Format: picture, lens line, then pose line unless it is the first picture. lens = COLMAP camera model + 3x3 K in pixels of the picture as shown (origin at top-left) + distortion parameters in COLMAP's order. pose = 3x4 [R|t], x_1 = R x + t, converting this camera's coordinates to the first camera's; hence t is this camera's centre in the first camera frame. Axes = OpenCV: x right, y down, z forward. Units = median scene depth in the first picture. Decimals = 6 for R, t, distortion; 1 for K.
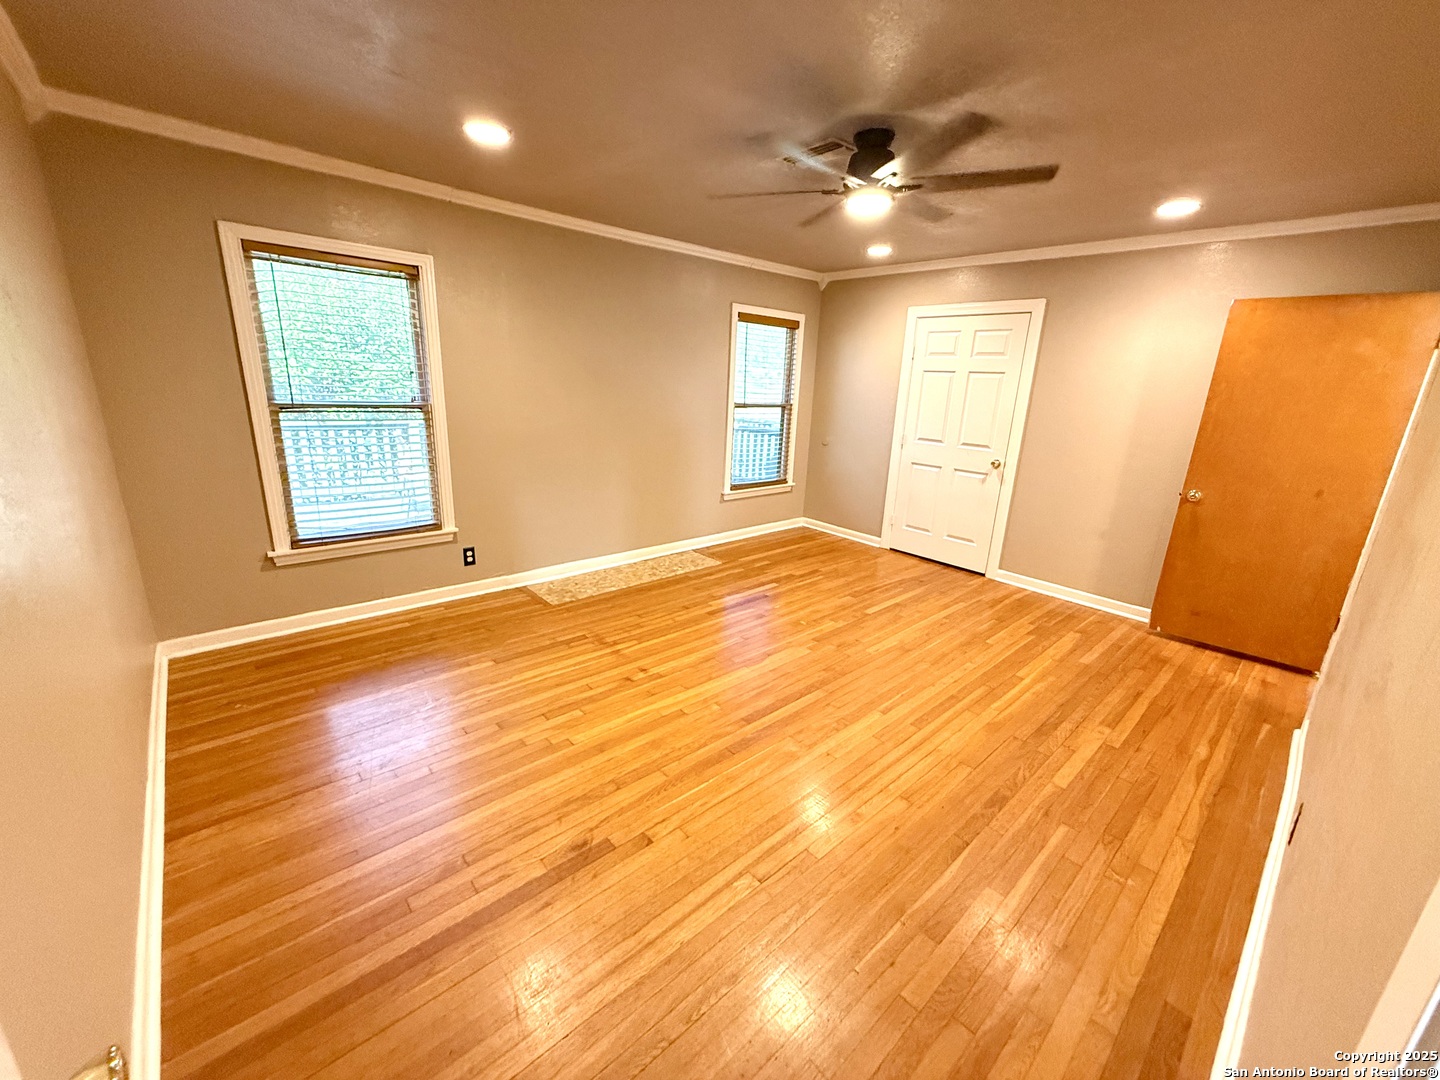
lens RADIAL K [[572.8, 0, 717.4], [0, 572.8, 539.9], [0, 0, 1]] dist [-0.001971, 0.000216]
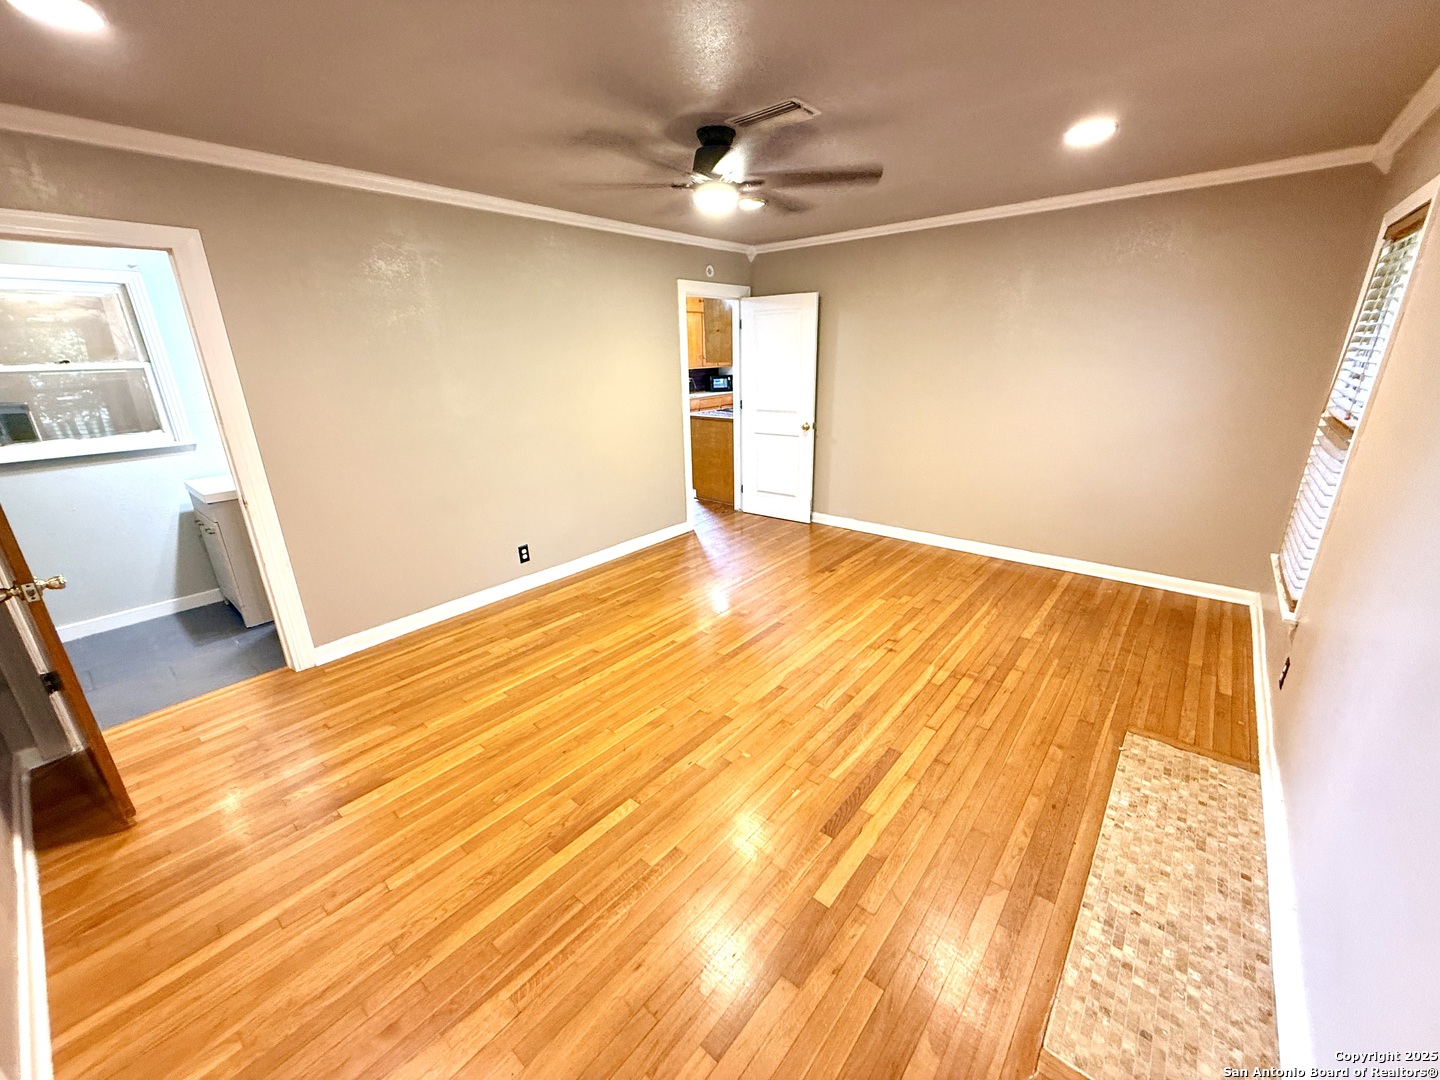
lens RADIAL K [[572.8, 0, 717.4], [0, 572.8, 539.9], [0, 0, 1]] dist [-0.001971, 0.000216]
pose [[-0.989821, 0.026641, -0.139799, 0.290981], [-0.057311, 0.824530, 0.562908, -0.455712], [0.130265, 0.565190, -0.814611, 1.518184]]
